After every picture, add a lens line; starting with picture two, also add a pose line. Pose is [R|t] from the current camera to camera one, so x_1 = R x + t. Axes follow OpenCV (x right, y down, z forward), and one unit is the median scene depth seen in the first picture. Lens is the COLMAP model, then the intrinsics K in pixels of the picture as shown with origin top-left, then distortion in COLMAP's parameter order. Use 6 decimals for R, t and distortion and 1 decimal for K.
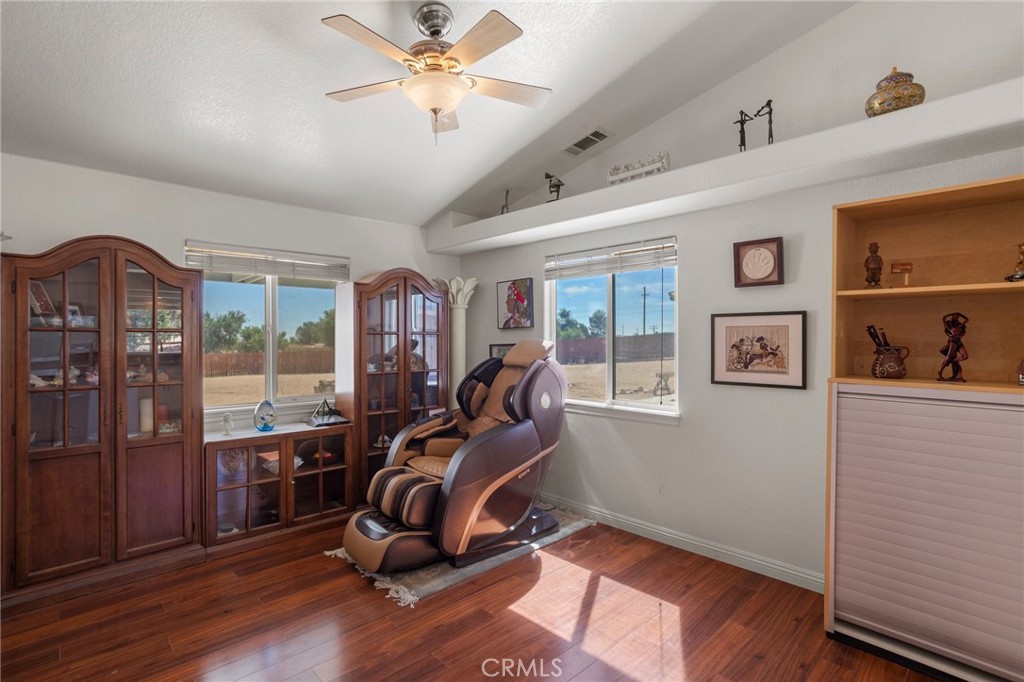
lens RADIAL K [[496.2, 0, 512.9], [0, 496.2, 345.3], [0, 0, 1]] dist [-0.005490, 0.002311]
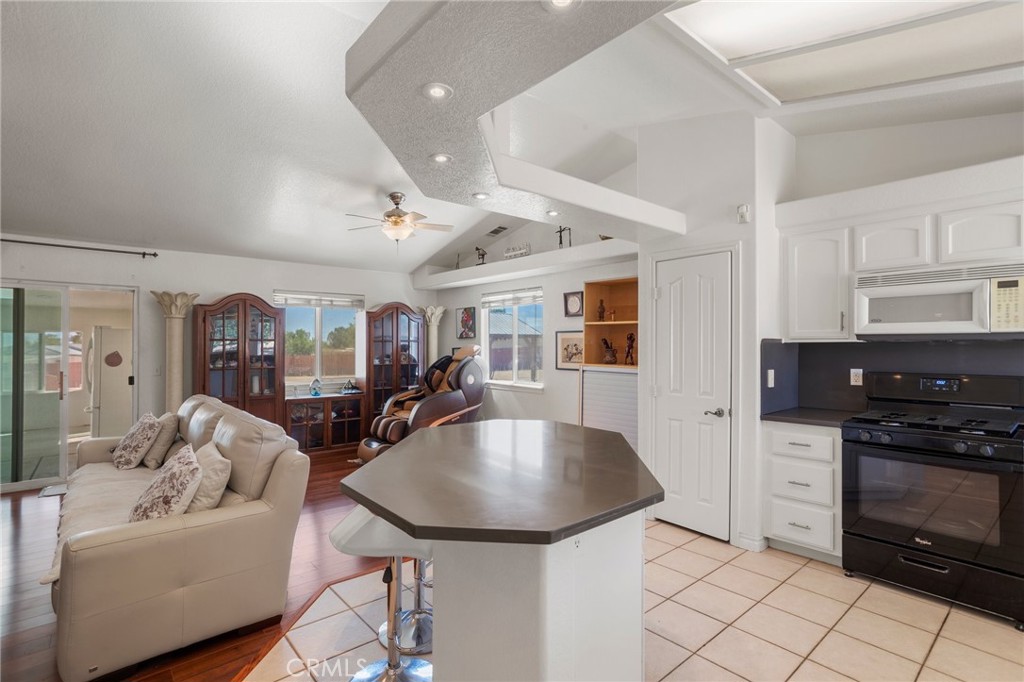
lens RADIAL K [[496.2, 0, 509.7], [0, 496.2, 346.6], [0, 0, 1]] dist [-0.005490, 0.002311]
pose [[0.998179, 0.001976, -0.060288, 0.313200], [-0.002425, 0.999970, -0.007384, 0.006931], [0.060271, 0.007517, 0.998154, -0.764751]]
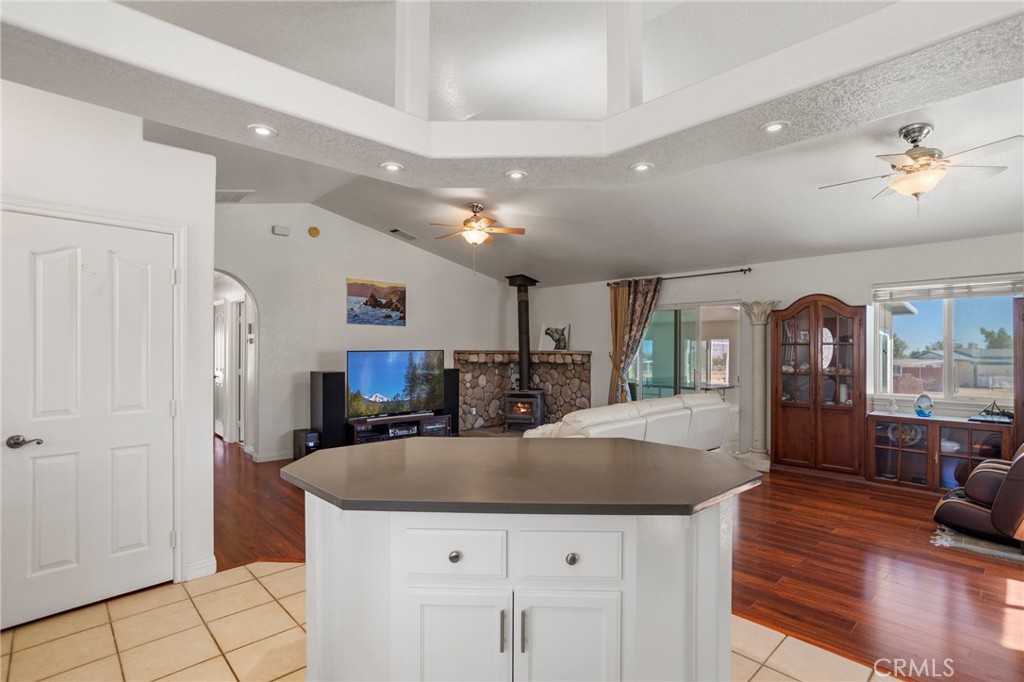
lens RADIAL K [[496.2, 0, 508.8], [0, 496.2, 348.2], [0, 0, 1]] dist [-0.005490, 0.002311]
pose [[0.001198, -0.001781, -0.999998, 0.881390], [-0.012072, 0.999926, -0.001796, 0.002603], [0.999926, 0.012074, 0.001177, -0.139616]]
